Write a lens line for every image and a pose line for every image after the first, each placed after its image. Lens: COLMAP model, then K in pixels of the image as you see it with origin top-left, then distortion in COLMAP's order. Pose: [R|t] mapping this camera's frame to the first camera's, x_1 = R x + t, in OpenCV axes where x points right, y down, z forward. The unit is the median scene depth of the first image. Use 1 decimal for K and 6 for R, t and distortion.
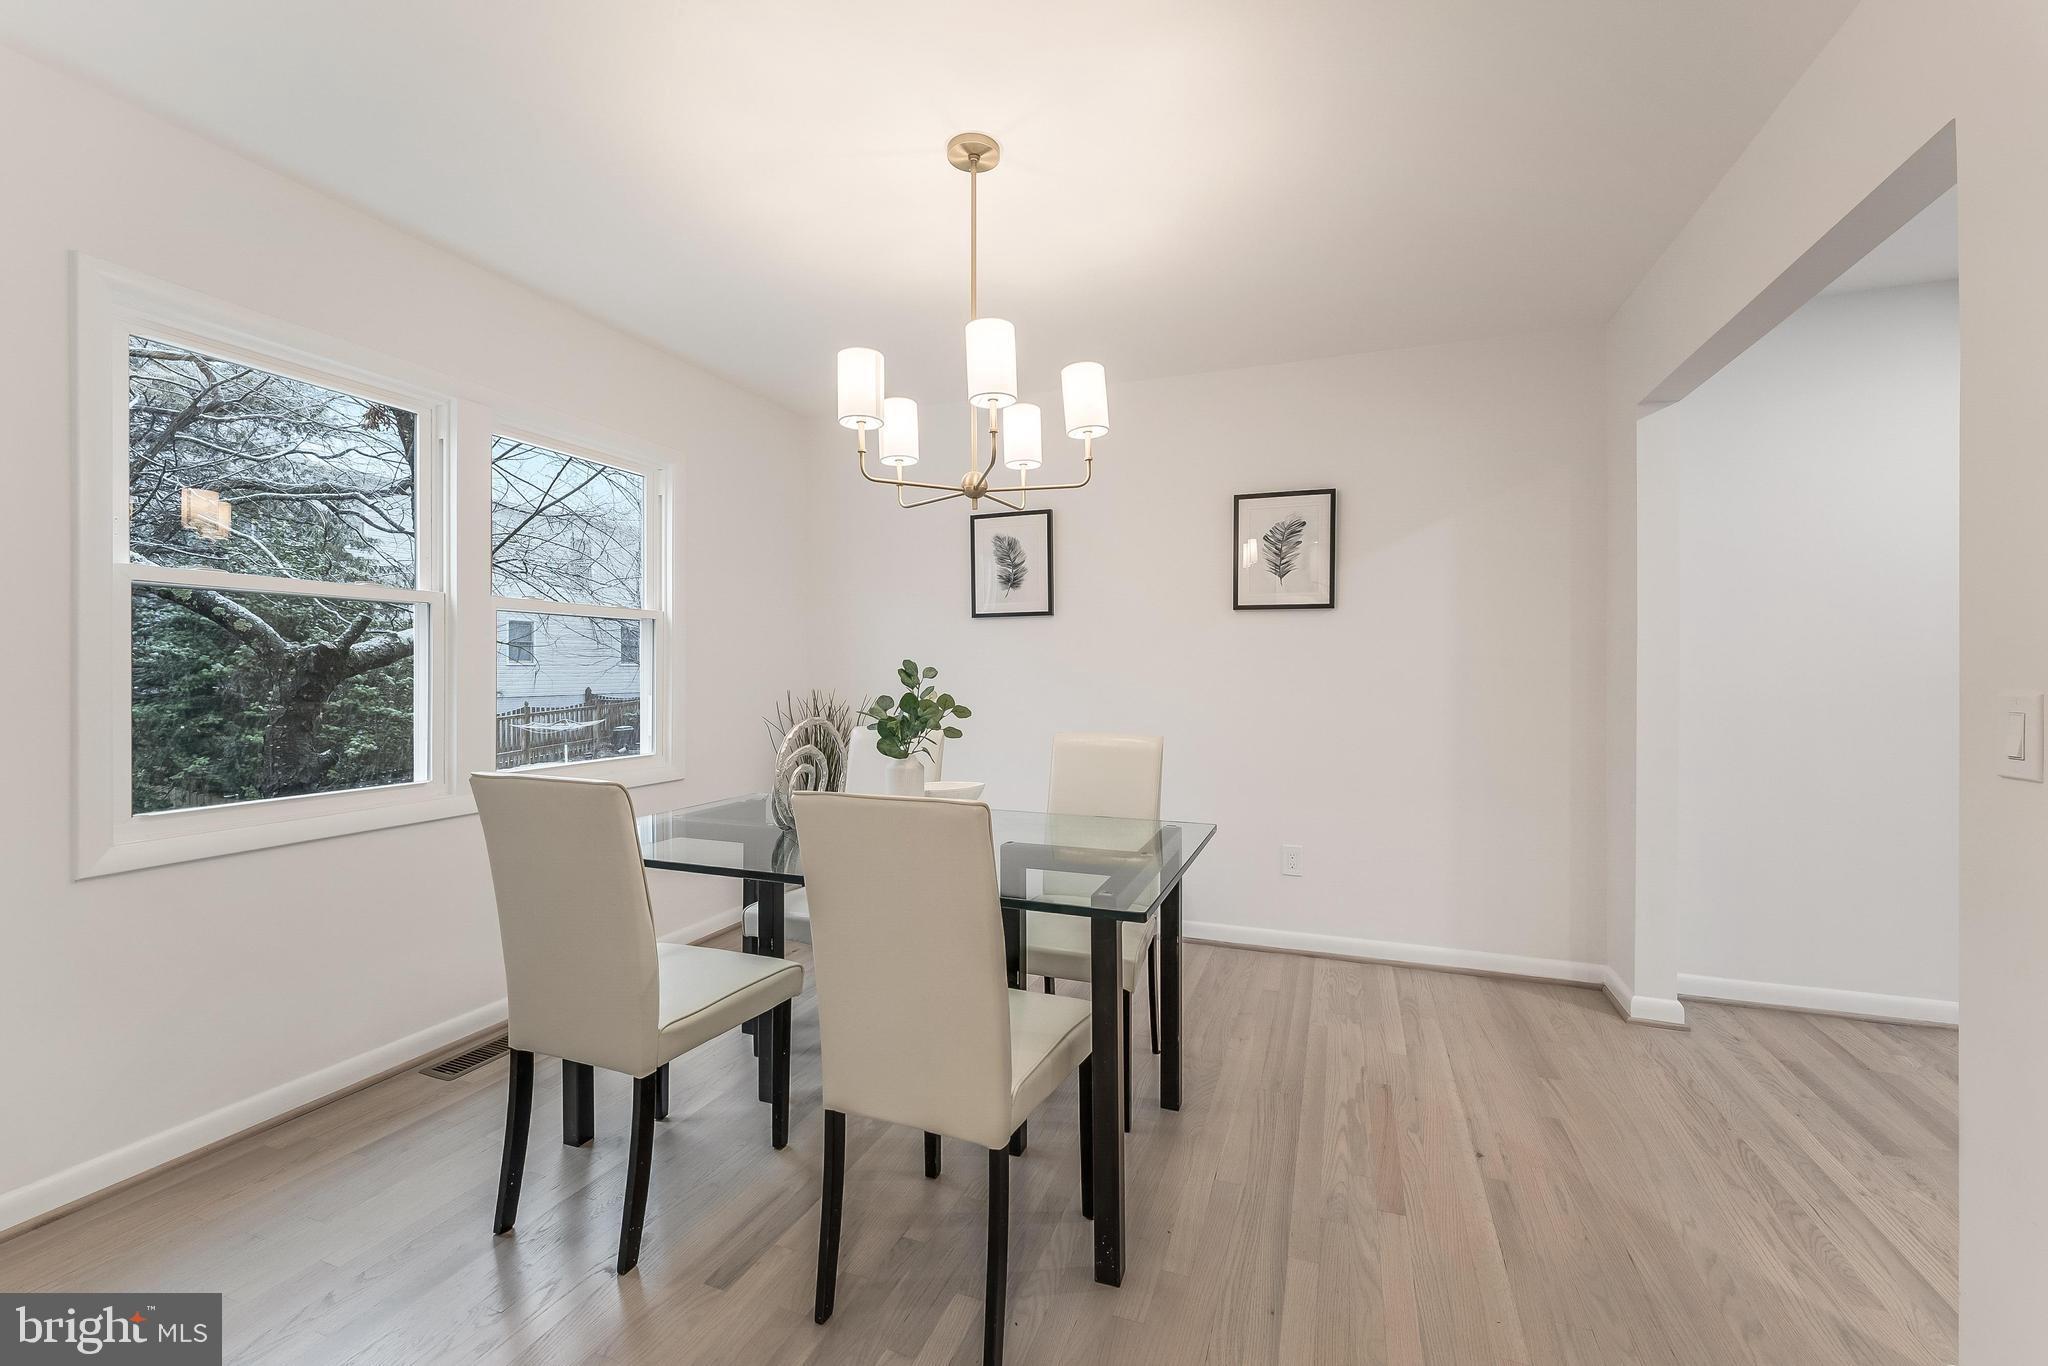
lens RADIAL K [[827.2, 0, 1032.1], [0, 827.2, 679.6], [0, 0, 1]] dist [0.000389, -0.000271]
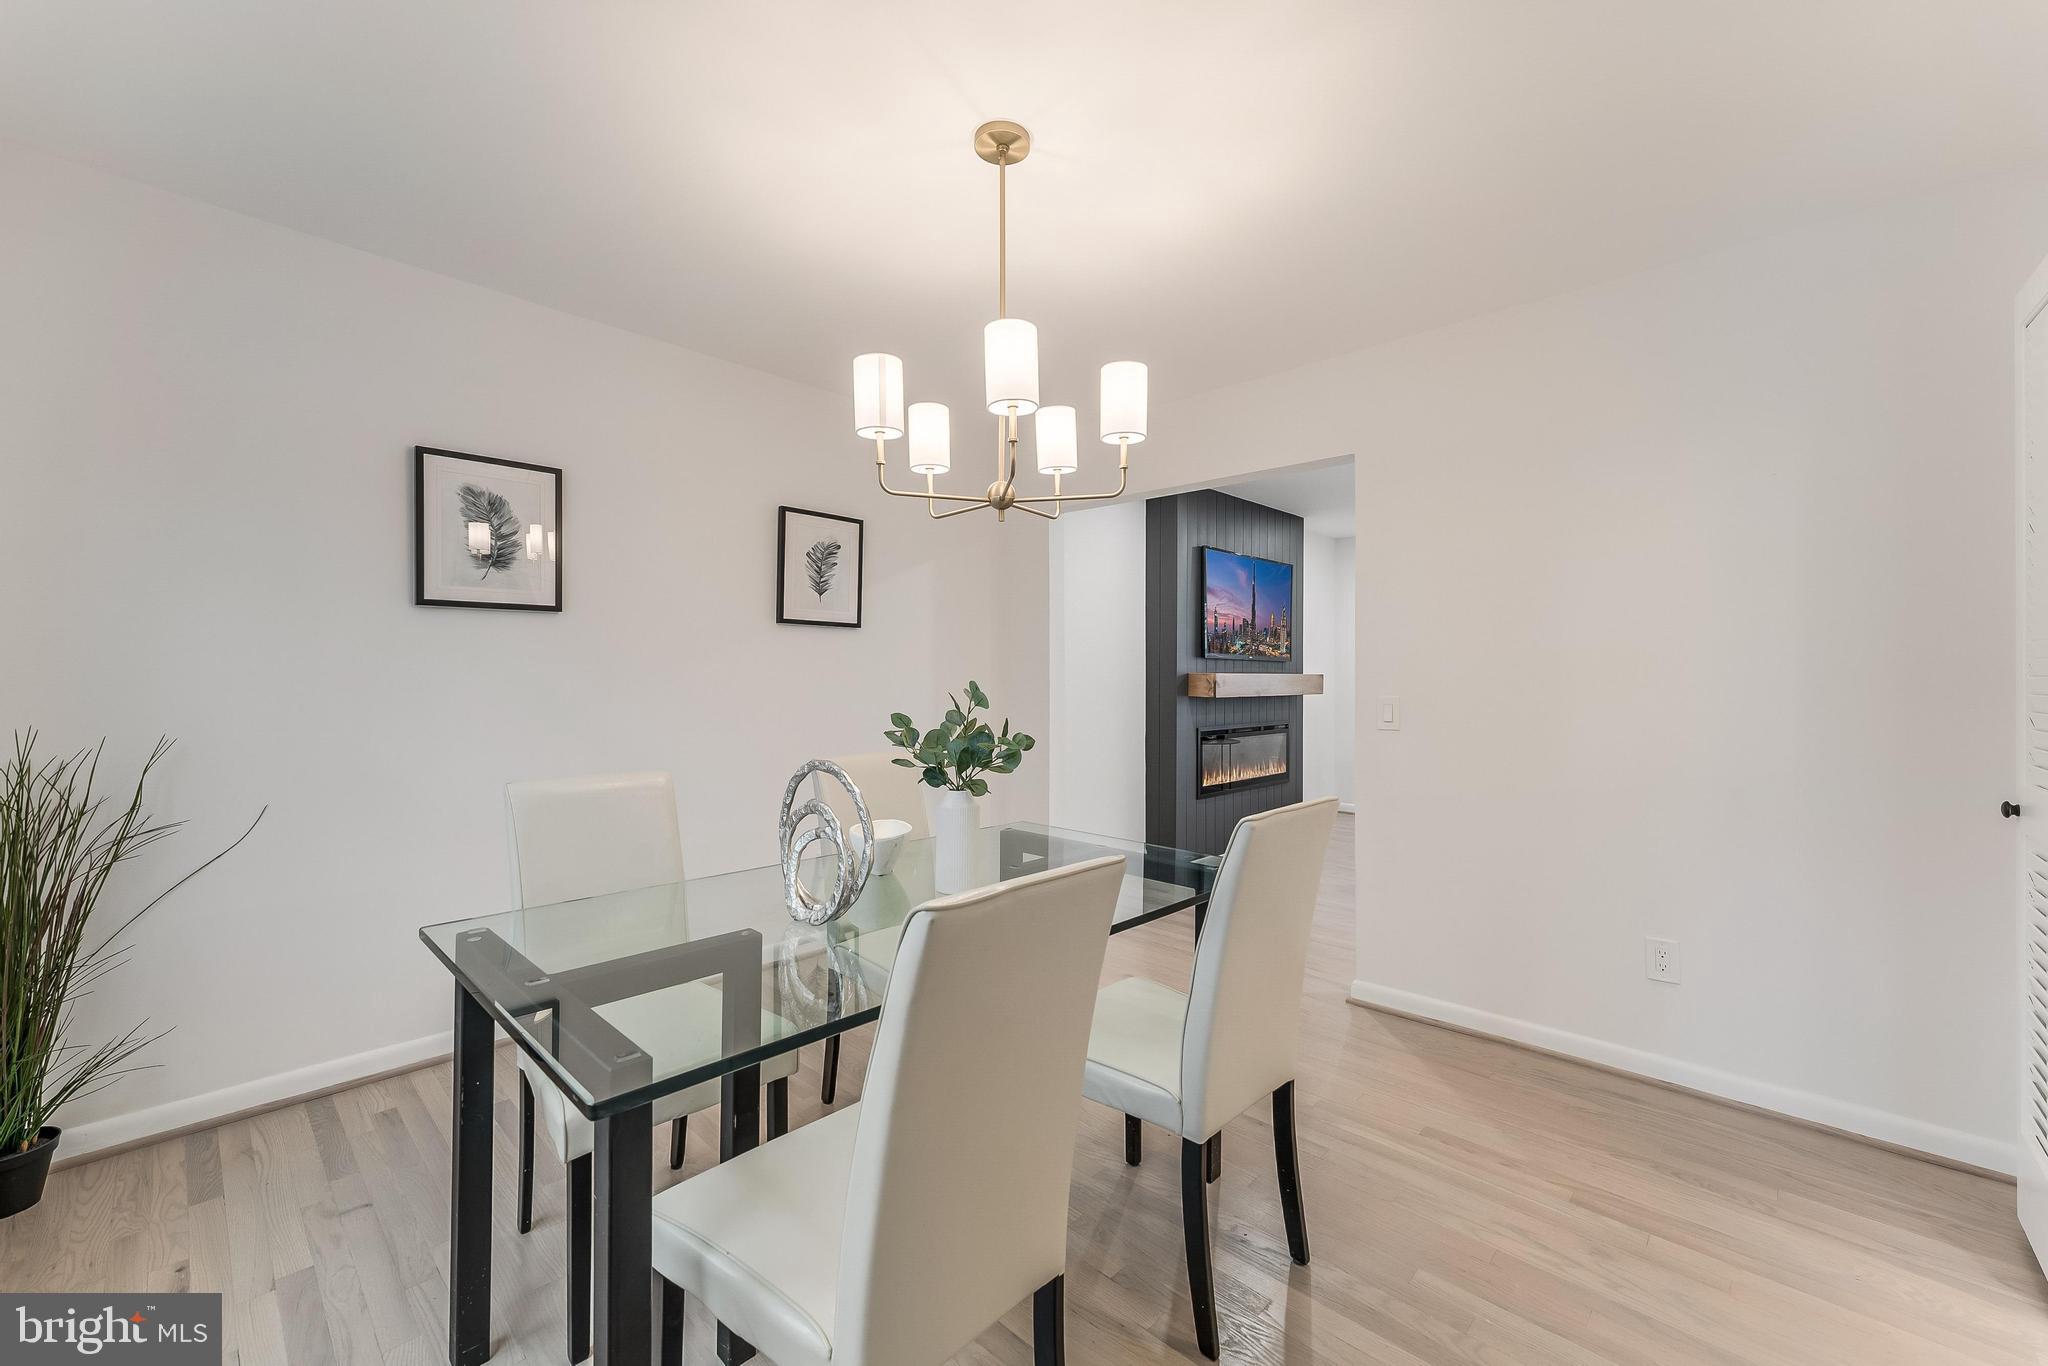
lens RADIAL K [[839.4, 0, 1020.4], [0, 839.4, 704.3], [0, 0, 1]] dist [0.000555, 0.000078]
pose [[0.412245, -0.022381, 0.910798, -0.576402], [0.006221, 0.999744, 0.021751, -0.007478], [-0.911052, -0.003301, 0.412278, 0.344339]]
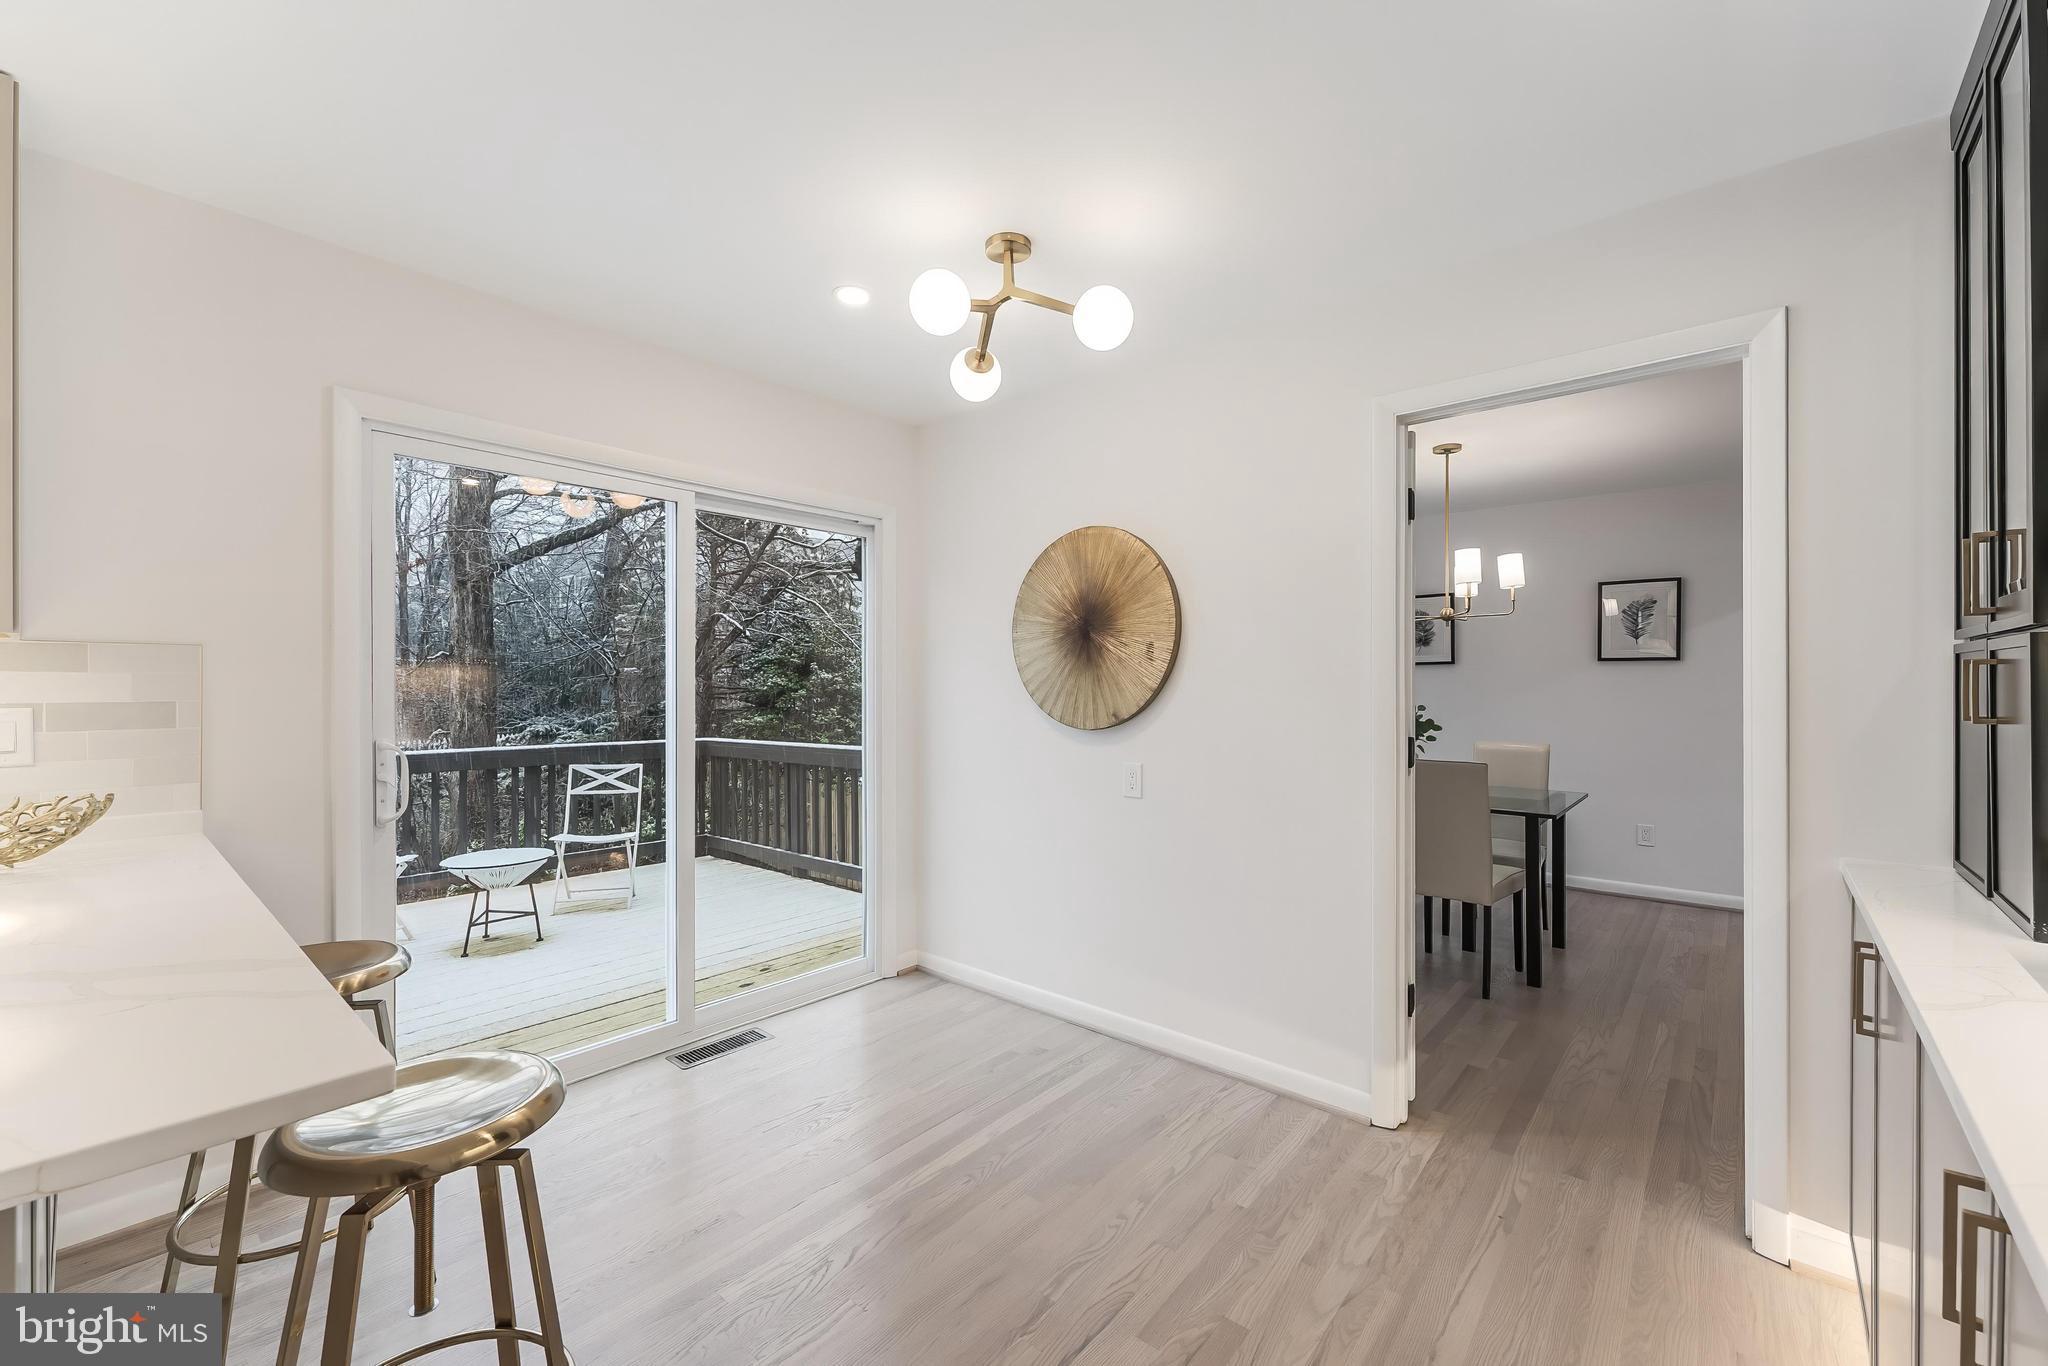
lens RADIAL K [[827.2, 0, 1032.1], [0, 827.2, 679.6], [0, 0, 1]] dist [0.000389, -0.000271]
pose [[0.937717, 0.003188, -0.347384, -0.188253], [-0.008228, 0.999881, -0.013036, -0.025859], [0.347302, 0.015083, 0.937632, -0.728037]]
